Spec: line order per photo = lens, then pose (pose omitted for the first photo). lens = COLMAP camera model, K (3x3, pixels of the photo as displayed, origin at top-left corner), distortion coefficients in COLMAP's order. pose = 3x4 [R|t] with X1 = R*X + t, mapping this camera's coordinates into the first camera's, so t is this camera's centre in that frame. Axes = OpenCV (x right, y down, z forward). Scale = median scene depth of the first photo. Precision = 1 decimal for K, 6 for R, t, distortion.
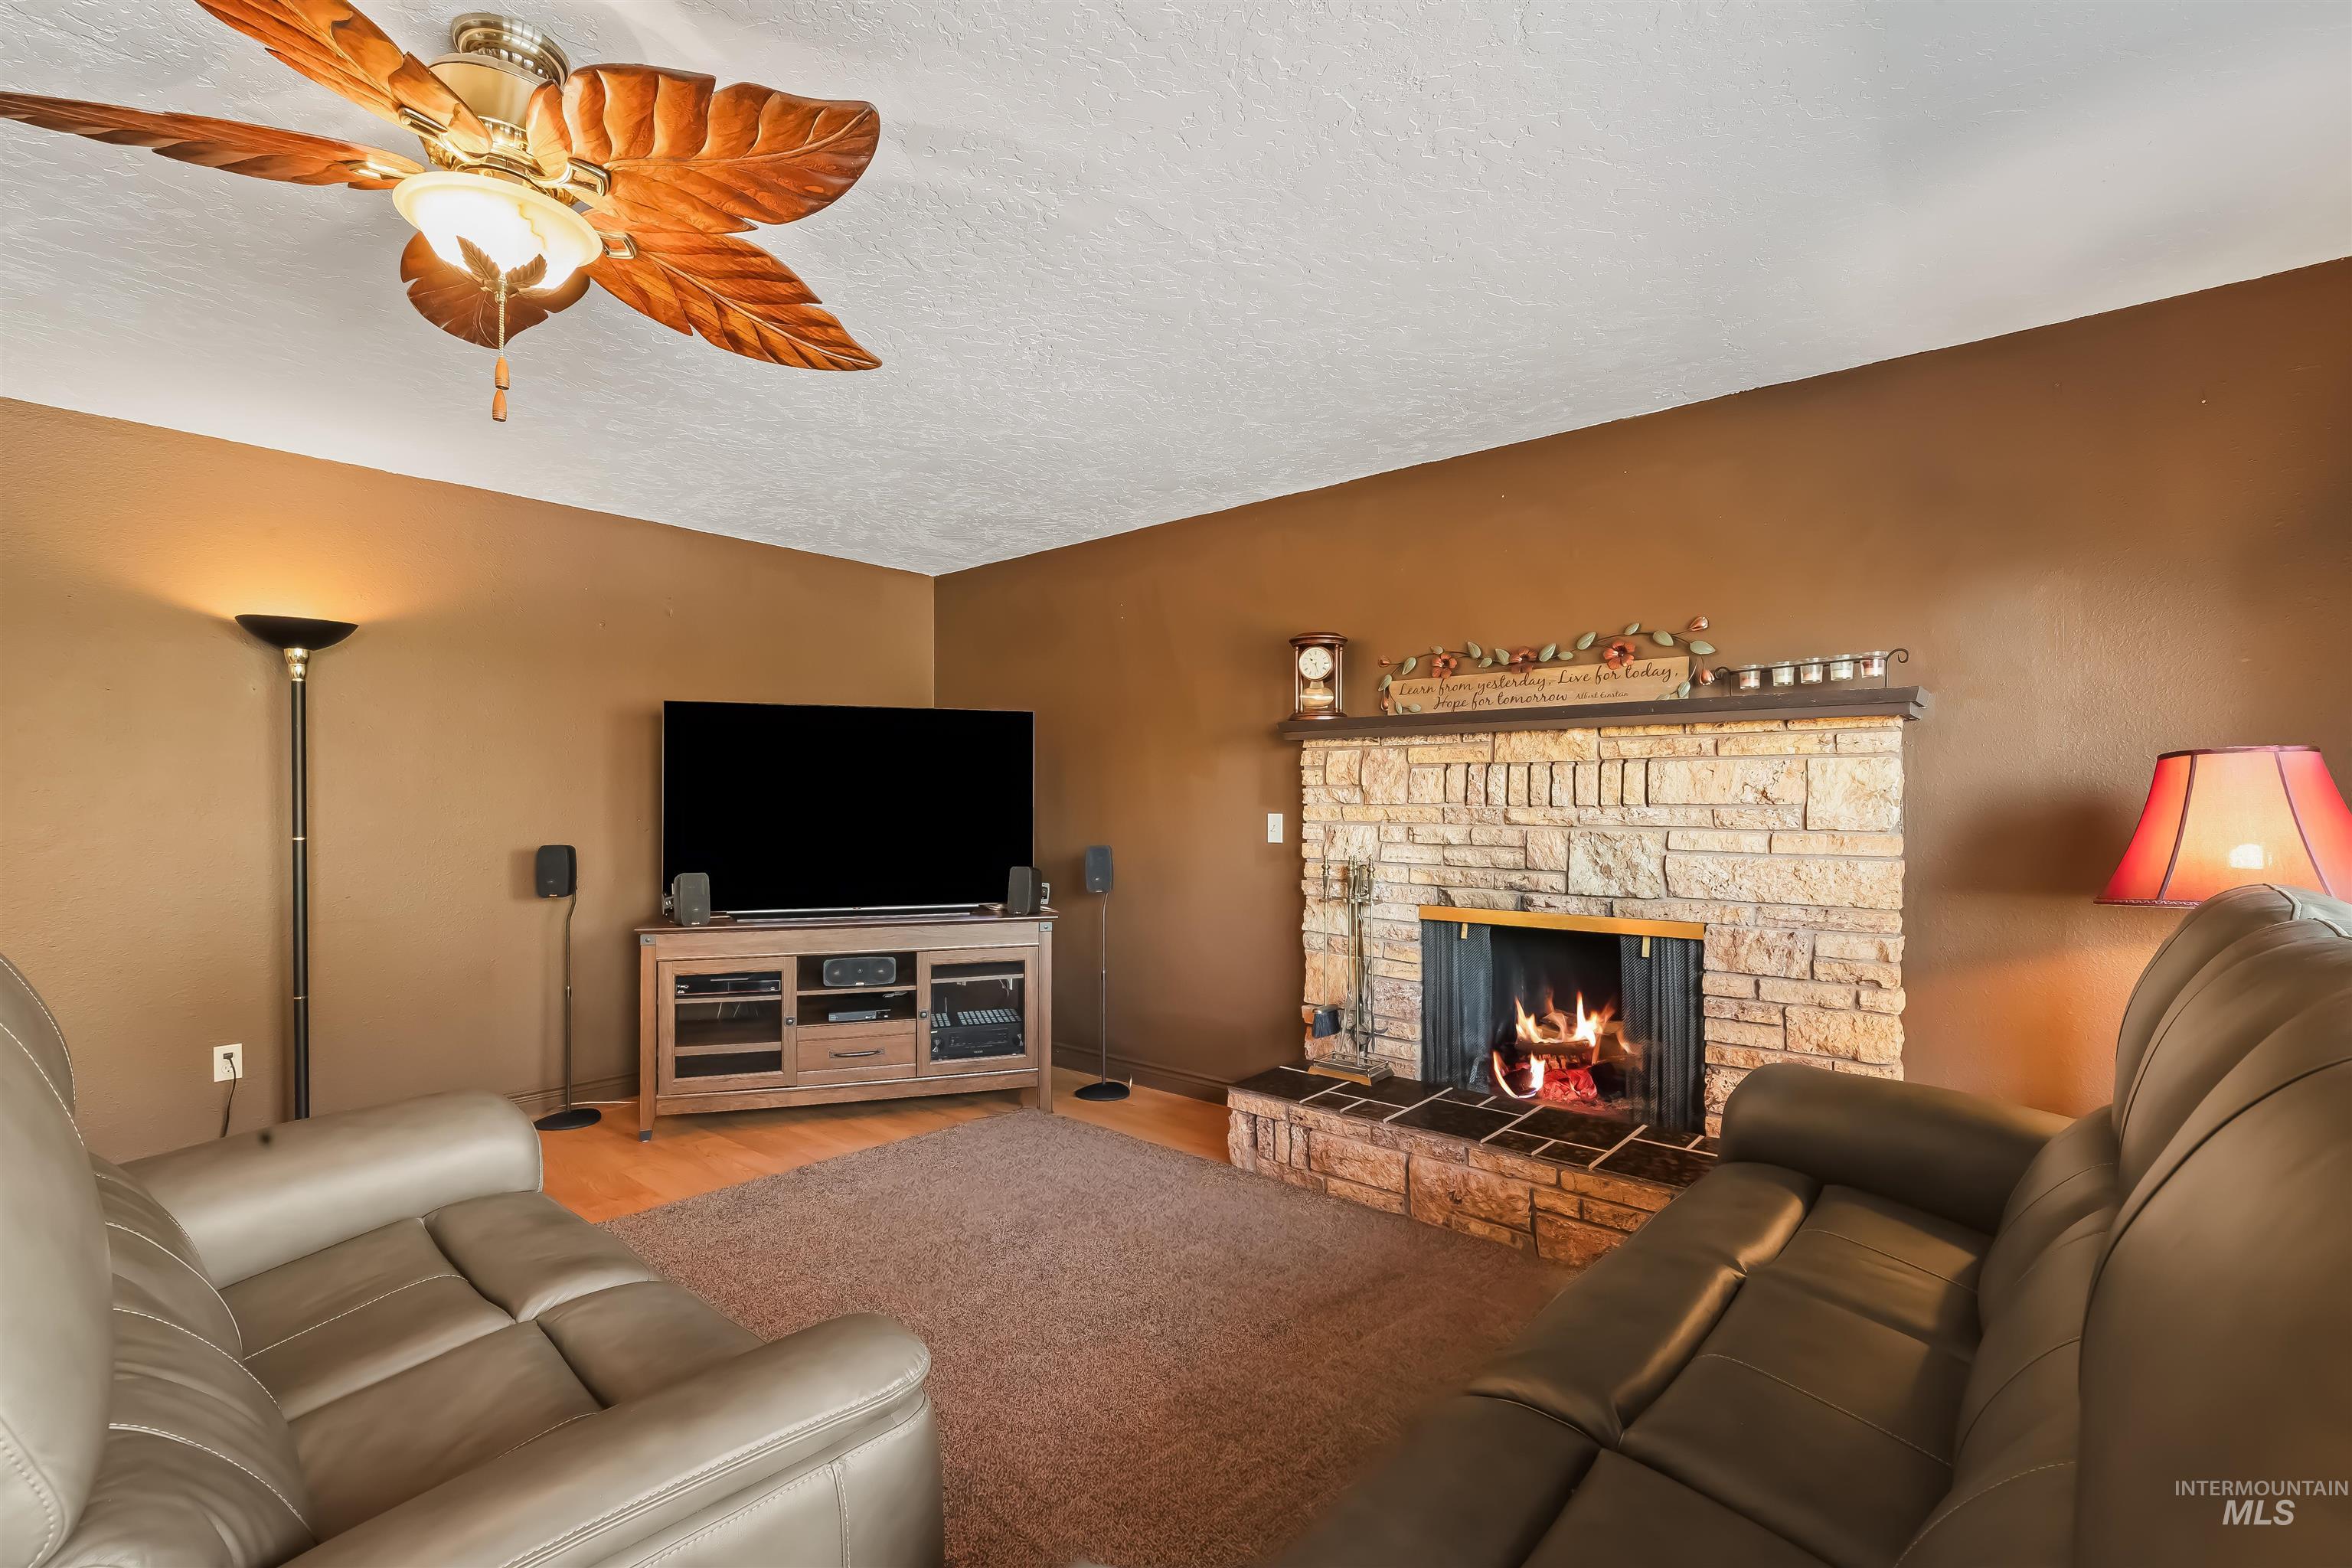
lens RADIAL K [[1080.5, 0, 1130.6], [0, 1080.5, 782.6], [0, 0, 1]] dist [-0.003870, 0.000446]
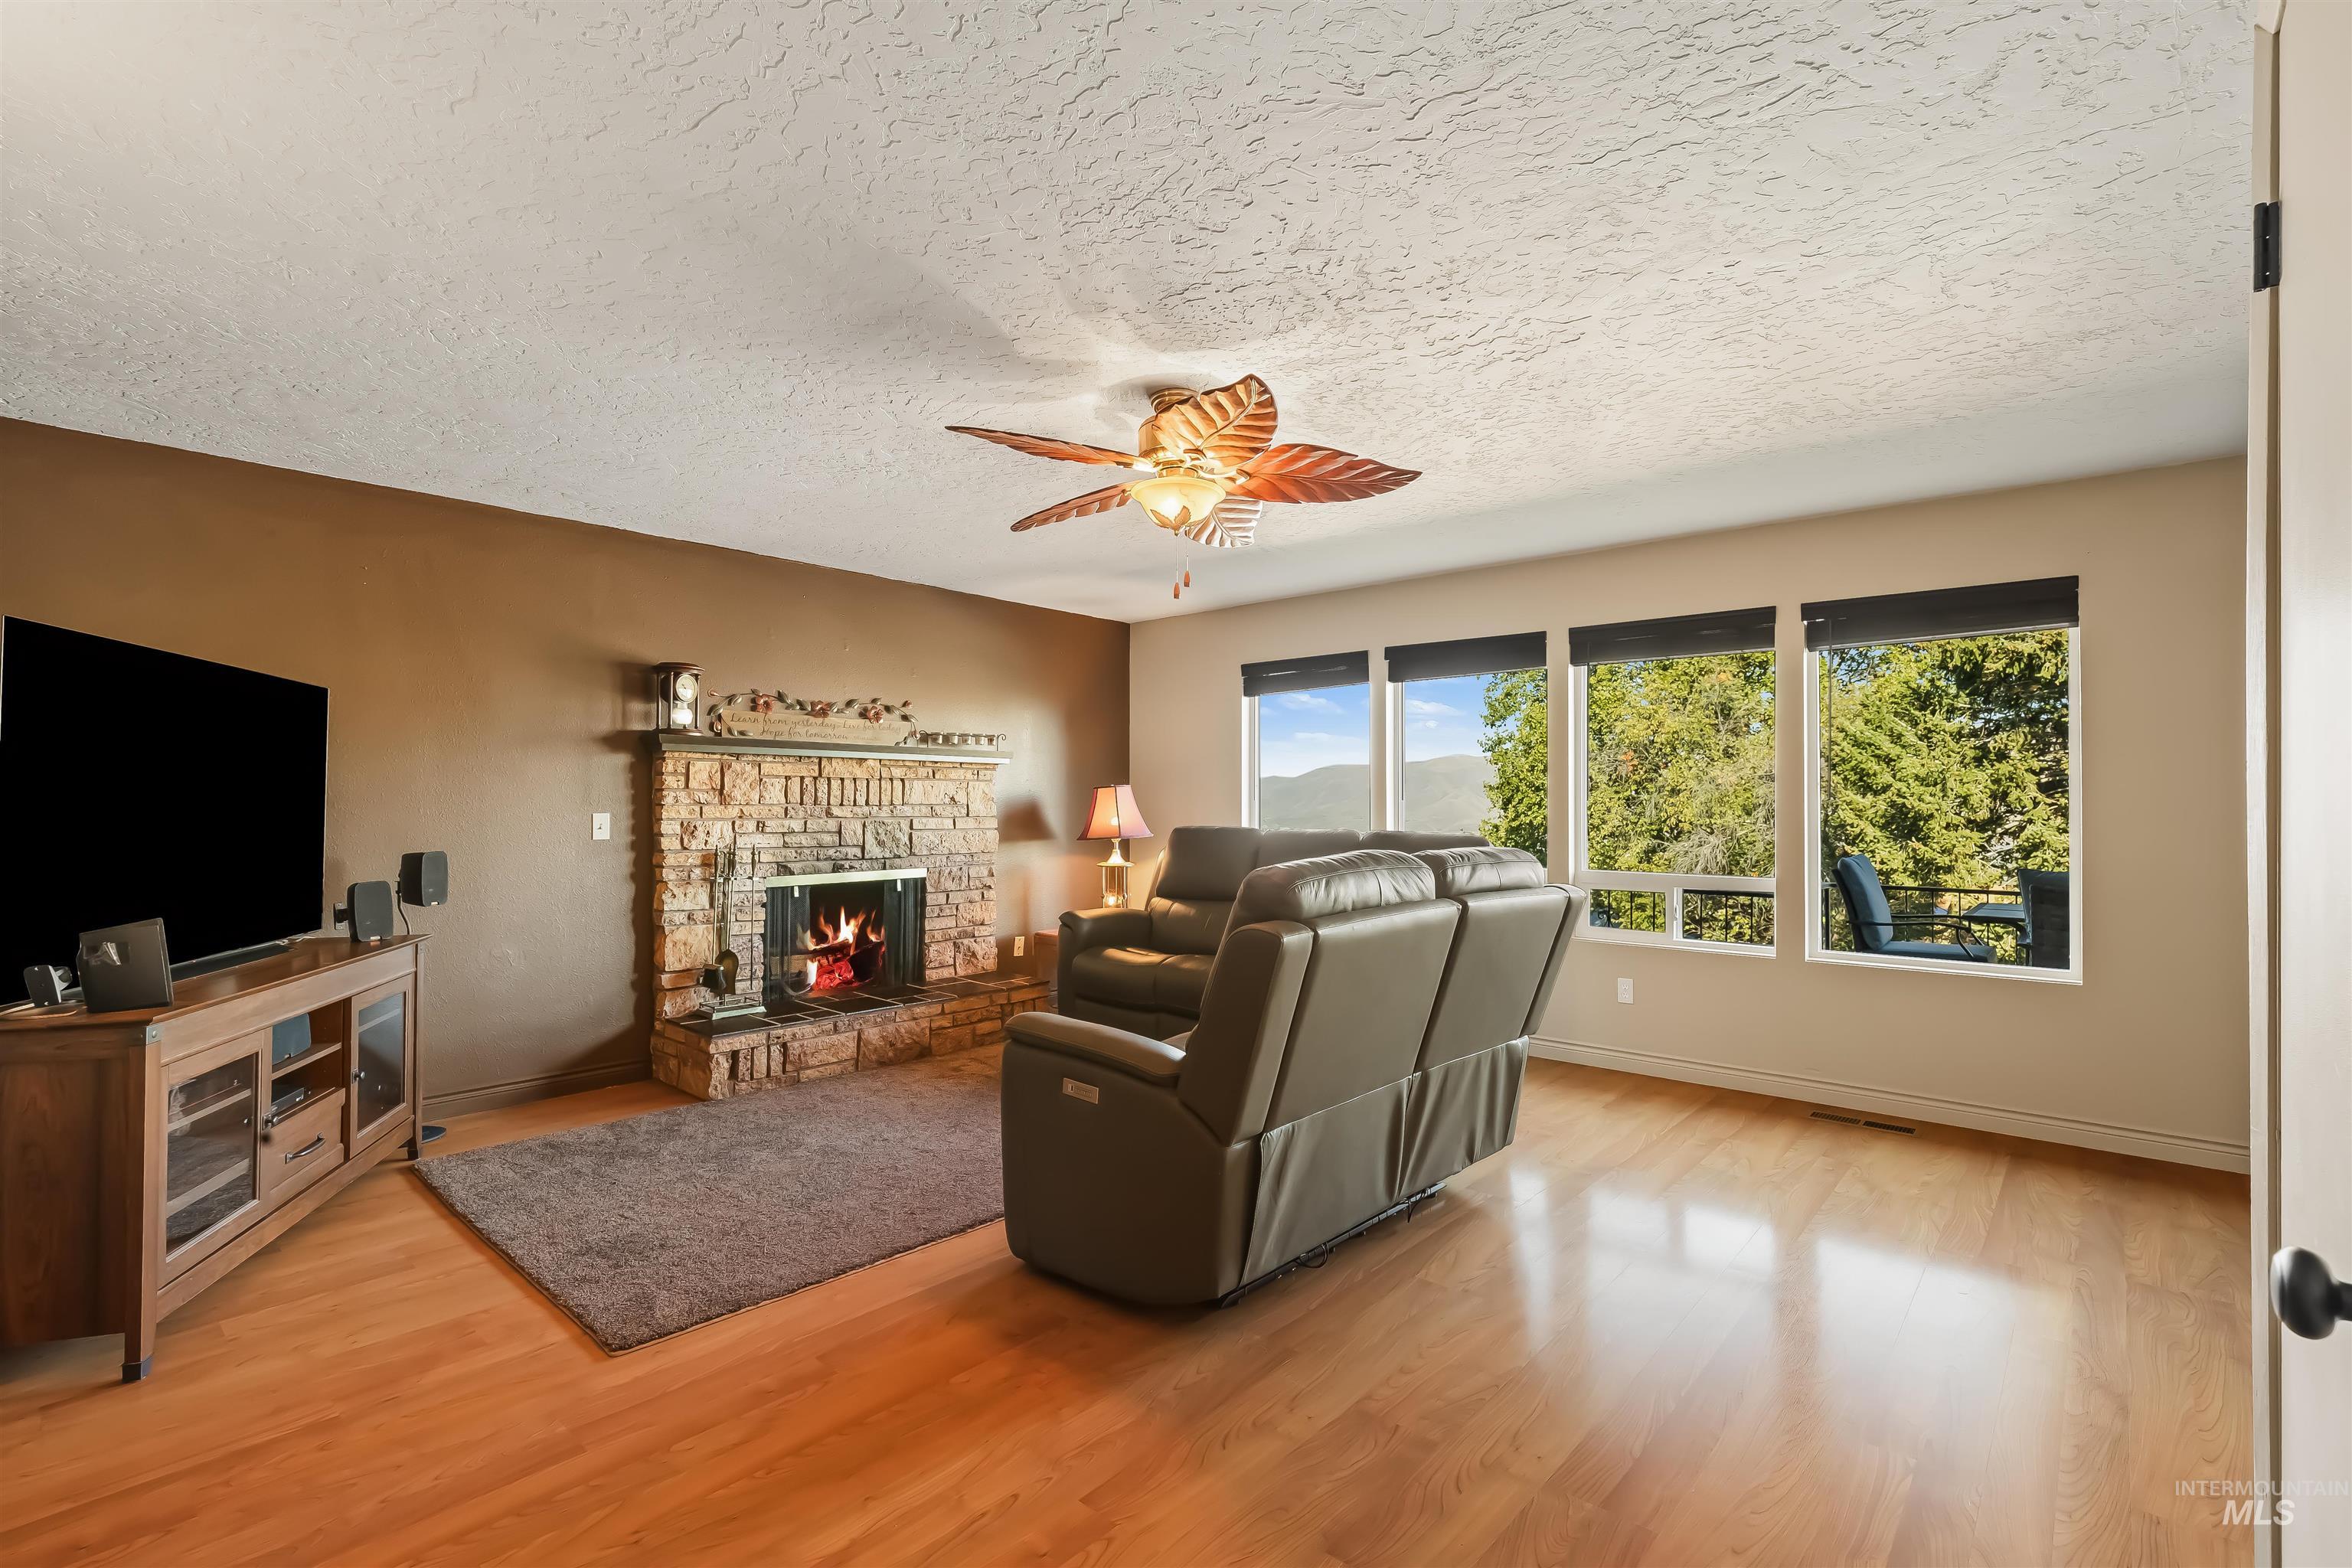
lens RADIAL K [[1080.5, 0, 1180.9], [0, 1080.5, 789.7], [0, 0, 1]] dist [-0.003870, 0.000446]
pose [[-0.010938, 0.018863, 0.999762, -1.153521], [-0.011179, 0.999757, -0.018985, 0.022162], [-0.999878, -0.011384, -0.010725, 0.499540]]
